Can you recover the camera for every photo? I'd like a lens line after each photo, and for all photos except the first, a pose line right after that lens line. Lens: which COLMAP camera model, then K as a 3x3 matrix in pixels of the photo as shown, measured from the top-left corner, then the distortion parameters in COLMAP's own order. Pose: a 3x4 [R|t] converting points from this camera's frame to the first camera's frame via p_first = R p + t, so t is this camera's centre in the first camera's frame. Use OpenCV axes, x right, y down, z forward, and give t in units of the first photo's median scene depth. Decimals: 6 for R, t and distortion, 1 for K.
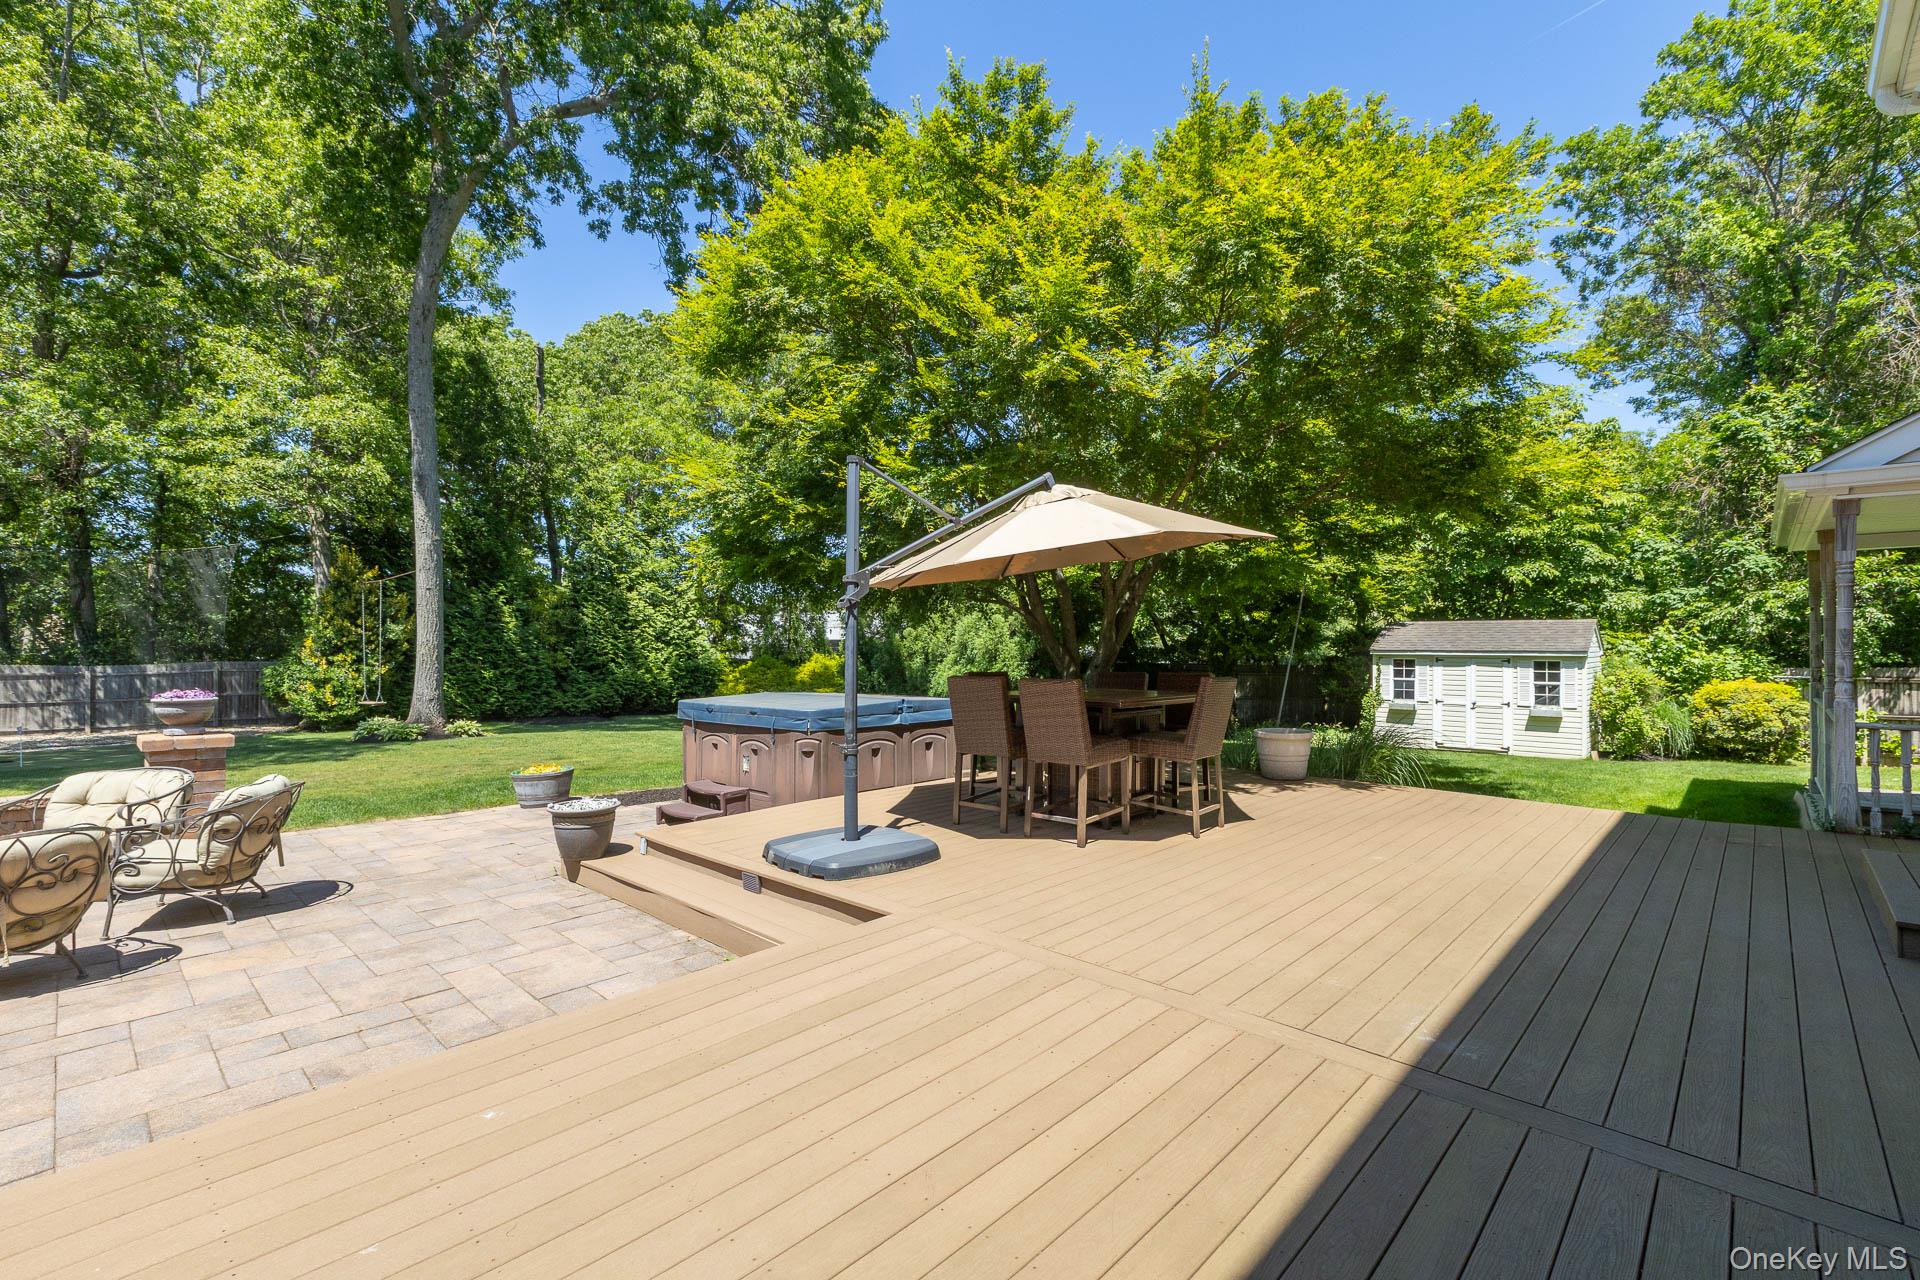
lens RADIAL K [[844.6, 0, 975.9], [0, 844.6, 646.5], [0, 0, 1]] dist [-0.002699, -0.001481]
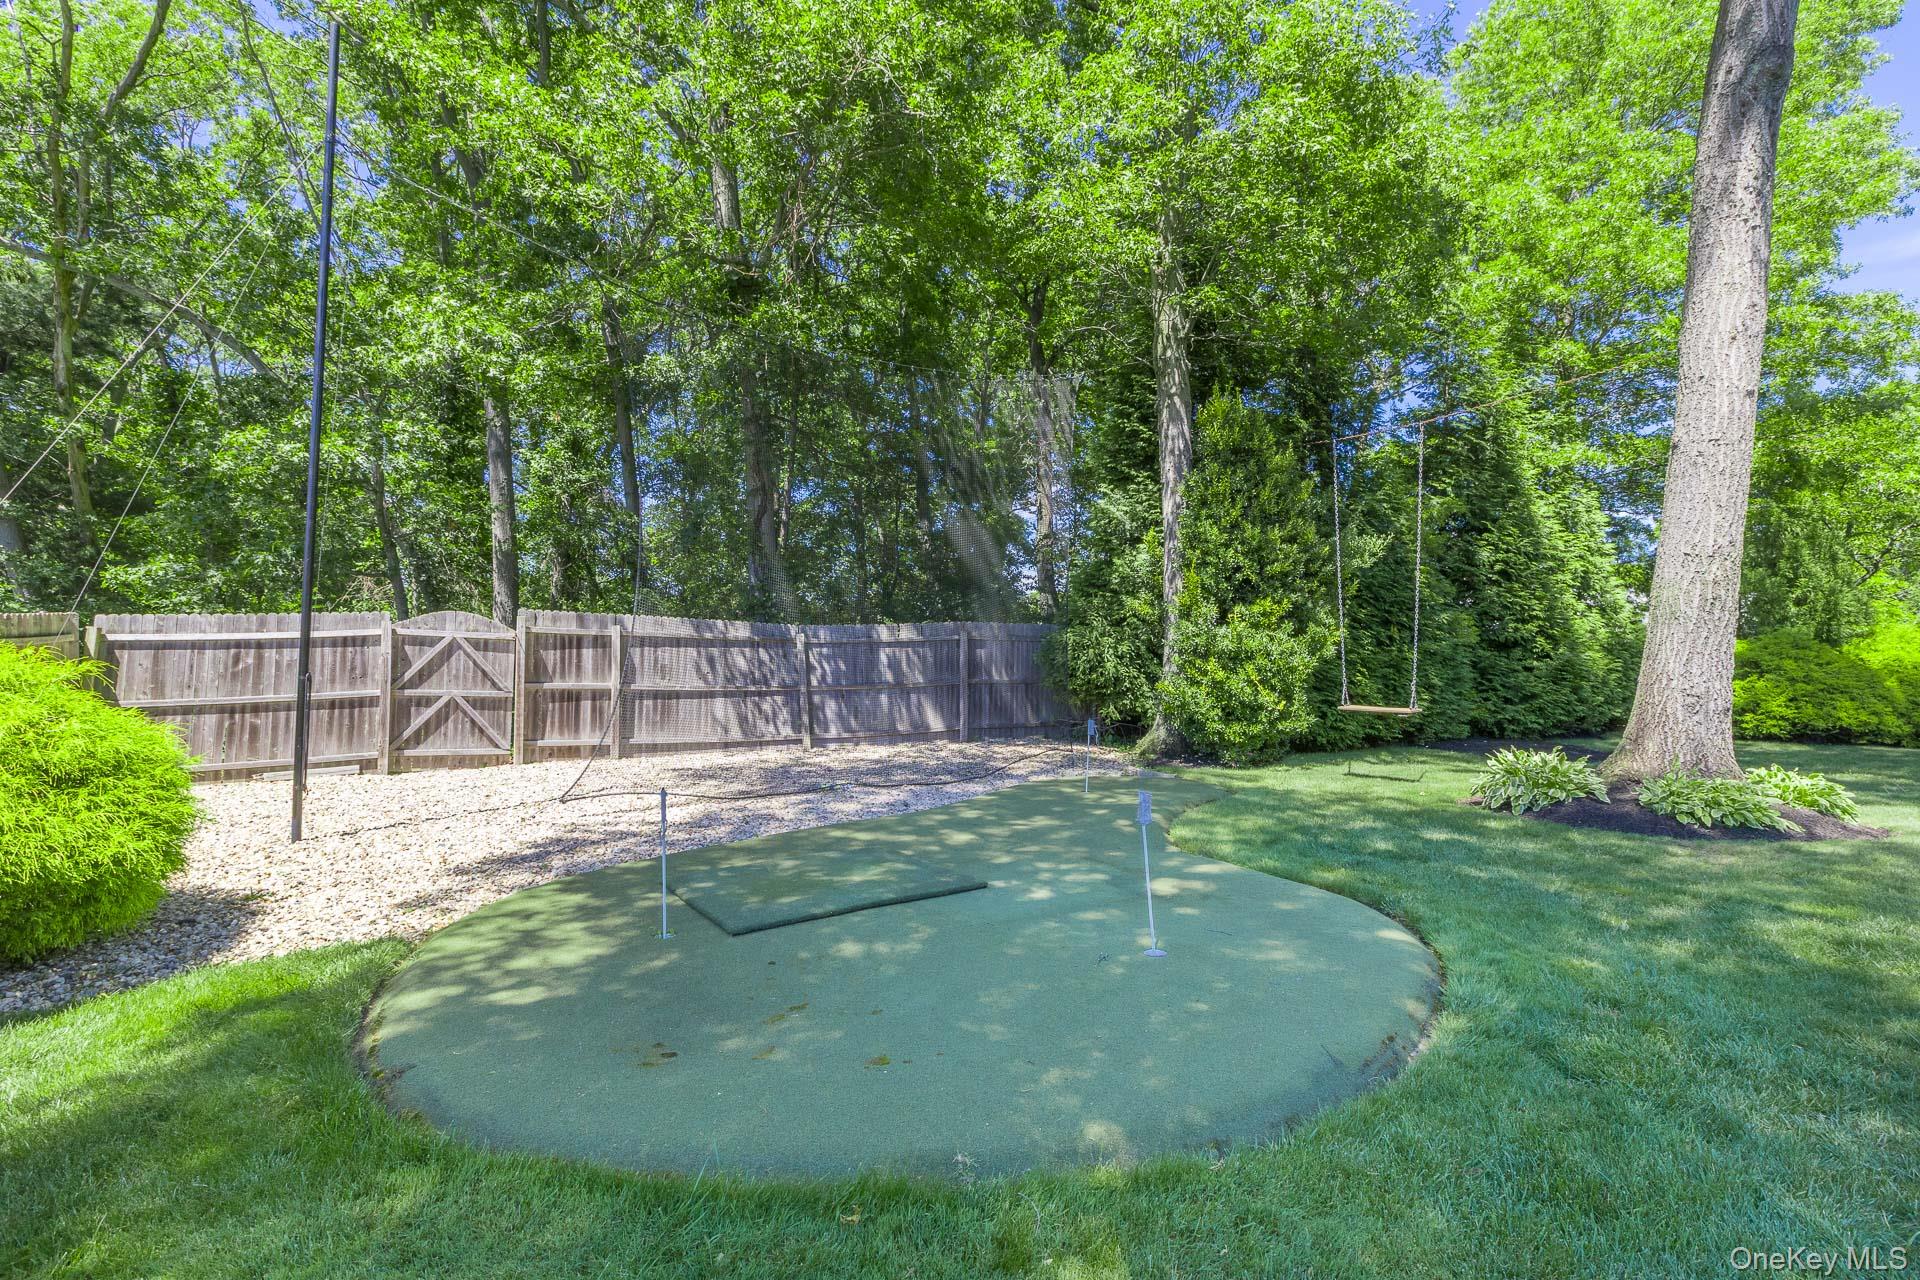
lens RADIAL K [[864.4, 0, 970.9], [0, 864.4, 644.0], [0, 0, 1]] dist [0.003008, -0.002547]
pose [[0.940695, 0.007683, -0.339167, -0.775193], [-0.008246, 0.999966, -0.000220, 0.036002], [0.339154, 0.003004, 0.940726, 0.518101]]
